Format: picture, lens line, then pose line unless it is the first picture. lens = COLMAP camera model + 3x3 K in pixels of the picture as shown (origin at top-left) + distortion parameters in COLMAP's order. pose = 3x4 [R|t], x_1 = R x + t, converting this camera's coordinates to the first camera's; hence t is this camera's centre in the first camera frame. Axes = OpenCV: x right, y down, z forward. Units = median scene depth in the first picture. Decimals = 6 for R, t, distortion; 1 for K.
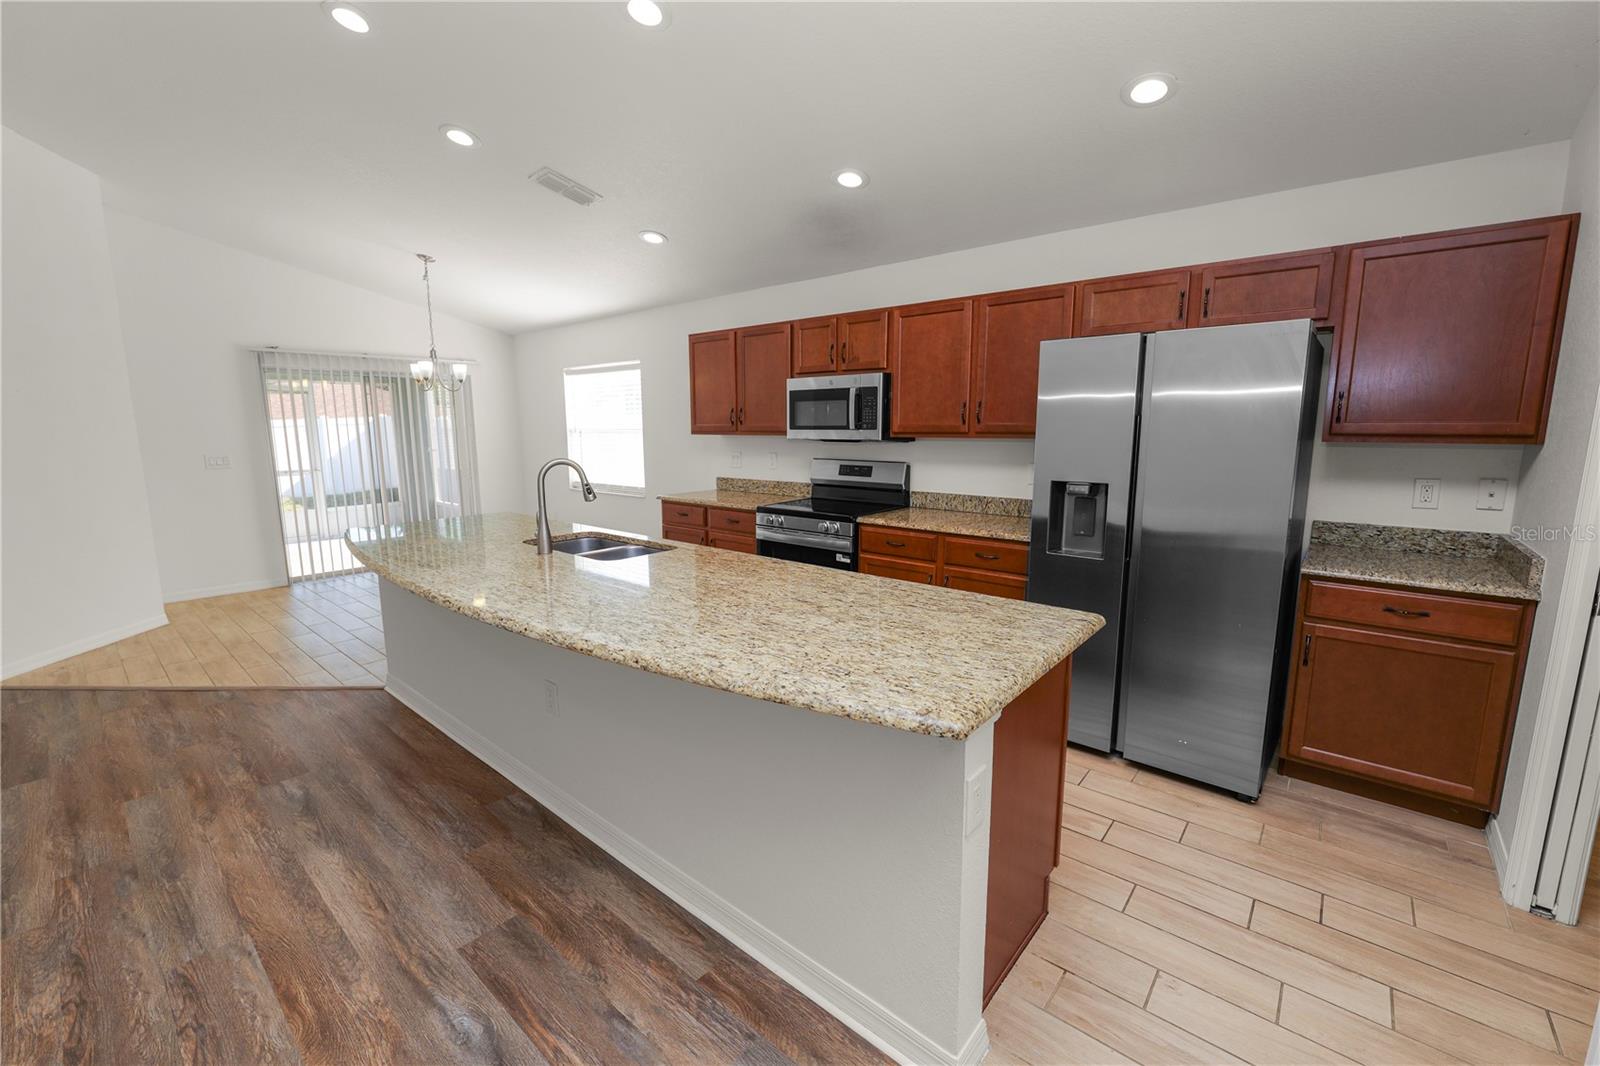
lens RADIAL K [[651.3, 0, 797.4], [0, 651.3, 527.4], [0, 0, 1]] dist [-0.013433, 0.001266]
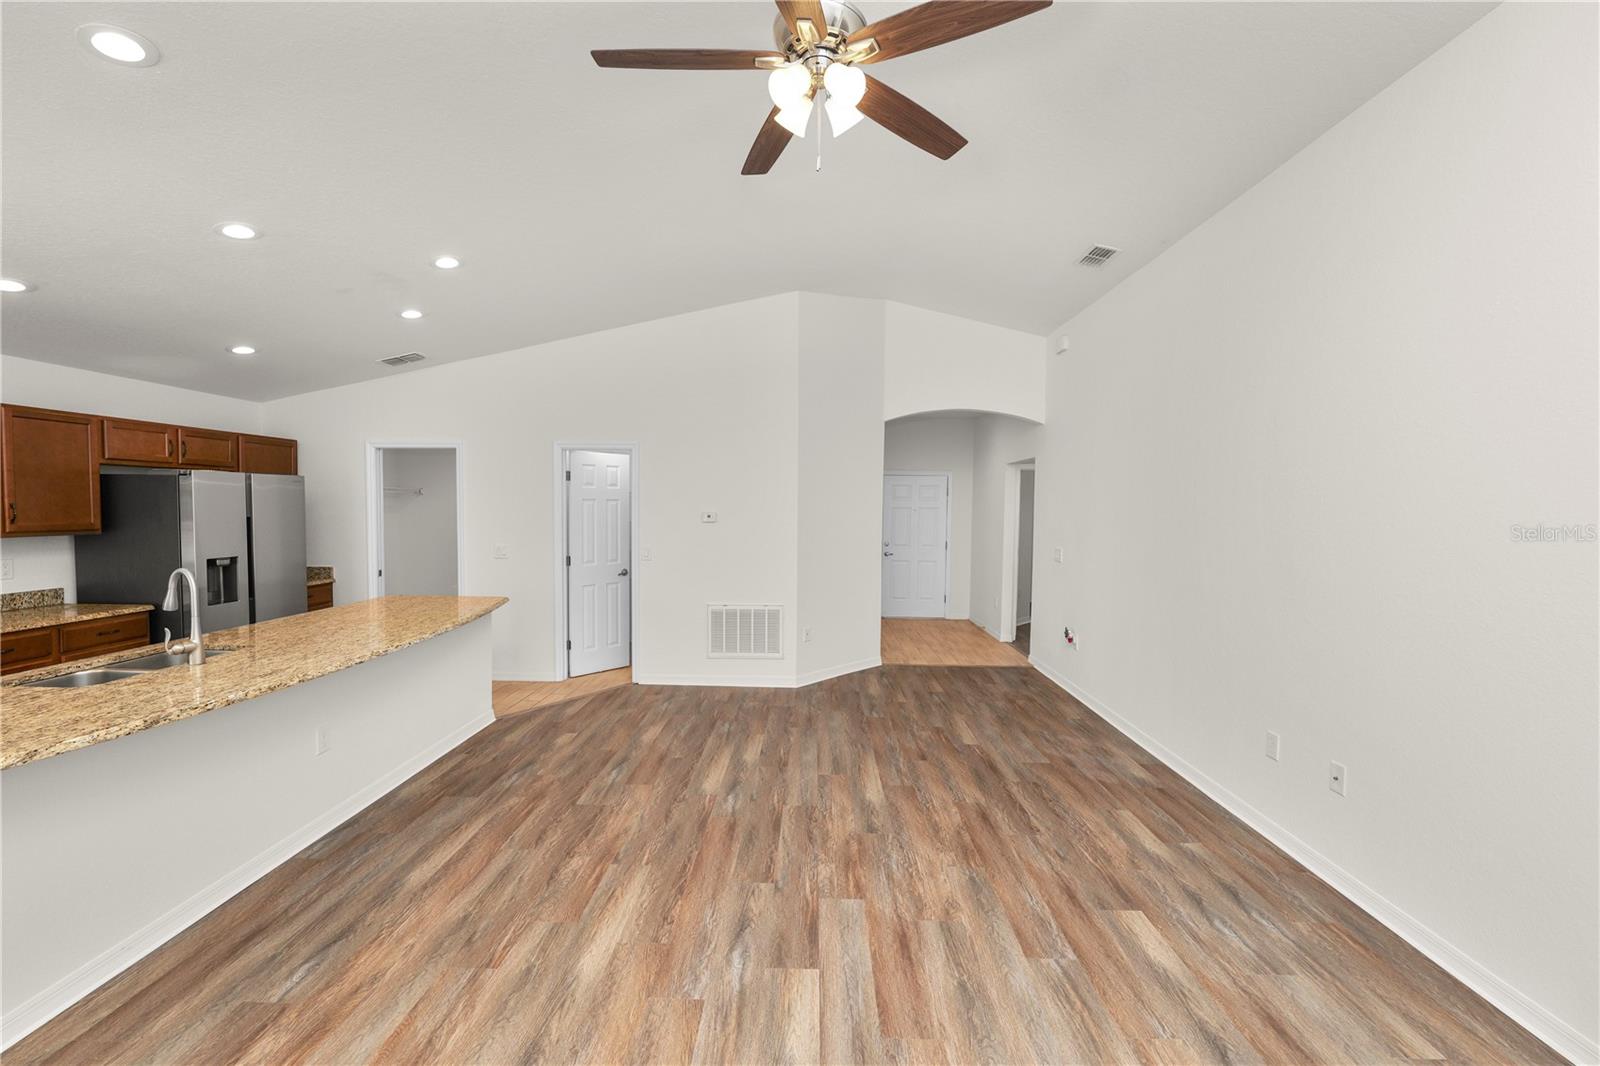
lens RADIAL K [[651.3, 0, 800.5], [0, 651.3, 533.7], [0, 0, 1]] dist [-0.013433, 0.001266]
pose [[-0.631404, -0.035820, 0.774627, -1.447098], [0.112240, 0.984192, 0.136999, -0.156843], [-0.767288, 0.173446, -0.617402, 0.729004]]
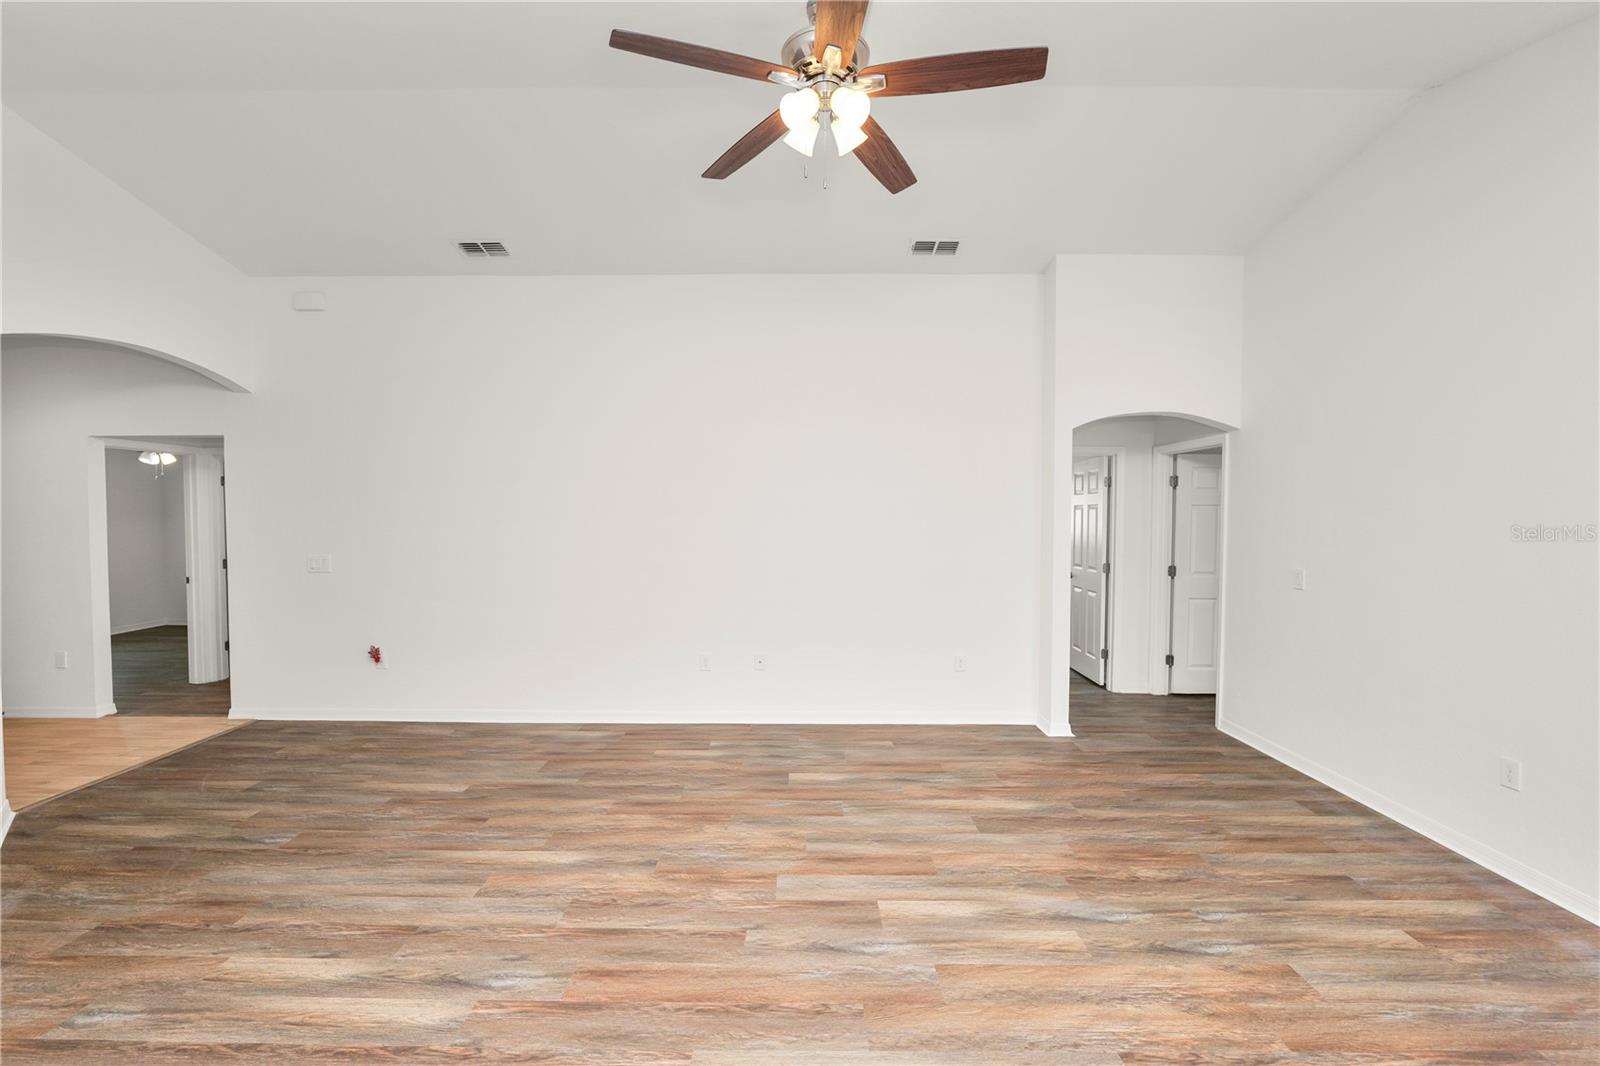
lens RADIAL K [[651.3, 0, 795.1], [0, 651.3, 534.4], [0, 0, 1]] dist [-0.013433, 0.001266]
pose [[-0.764944, 0.024871, -0.643616, -0.365800], [-0.099474, 0.982704, 0.156200, -0.167498], [0.636369, 0.183508, -0.749239, 0.823770]]
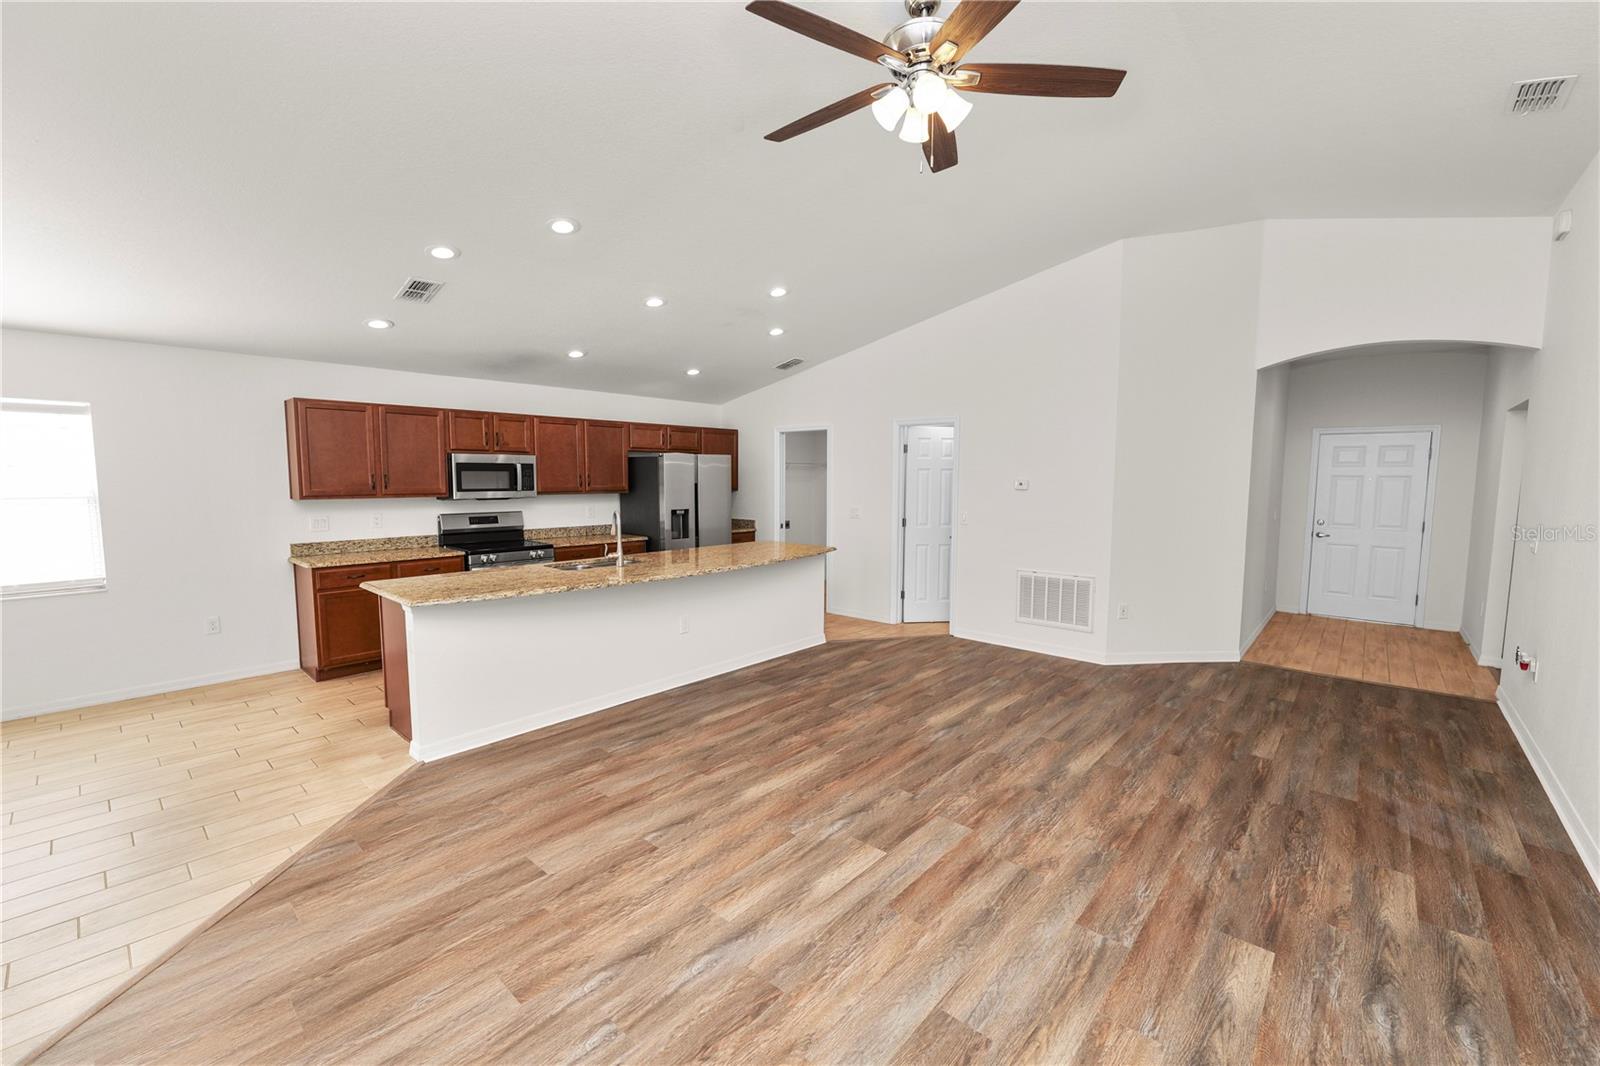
lens RADIAL K [[651.3, 0, 798.7], [0, 651.3, 533.6], [0, 0, 1]] dist [-0.013433, 0.001266]
pose [[0.020269, -0.085963, 0.996092, -1.738894], [0.151479, 0.985059, 0.081928, -0.095413], [-0.988253, 0.149226, 0.032987, 0.395441]]
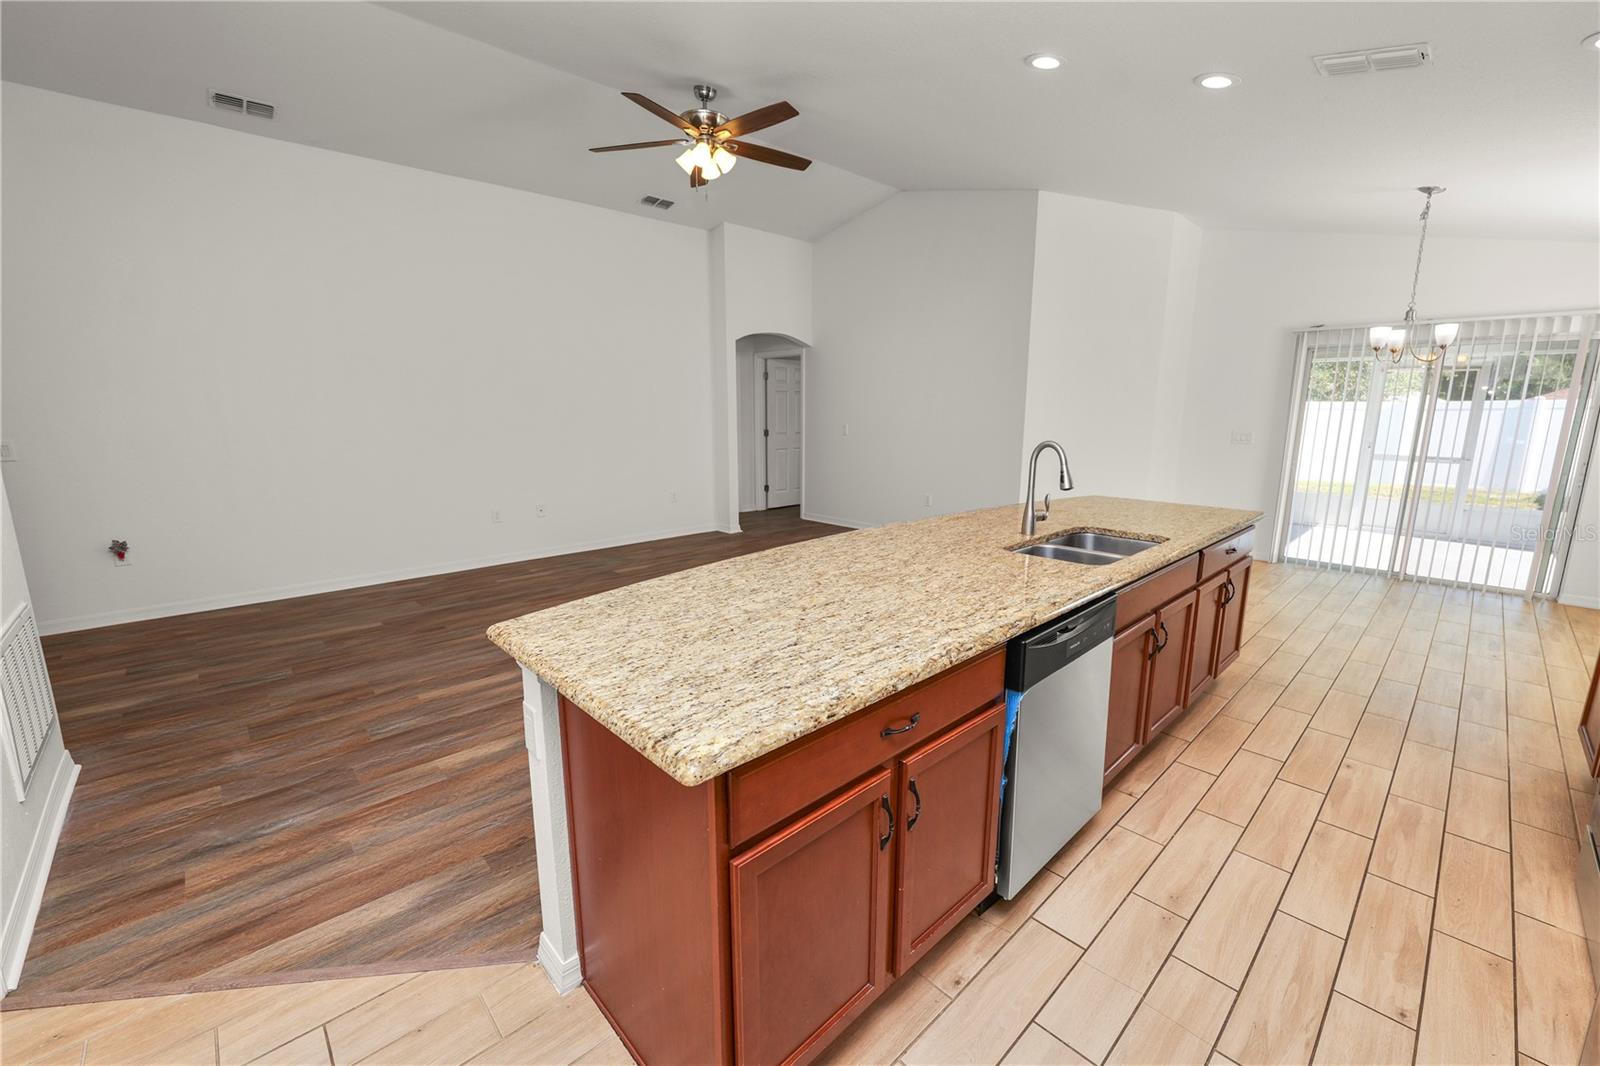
lens RADIAL K [[651.3, 0, 797.4], [0, 651.3, 529.3], [0, 0, 1]] dist [-0.013433, 0.001266]
pose [[-0.111759, 0.190015, -0.975400, 0.529078], [-0.156654, 0.965907, 0.206115, -0.099858], [0.981310, 0.175835, -0.078182, 0.613033]]
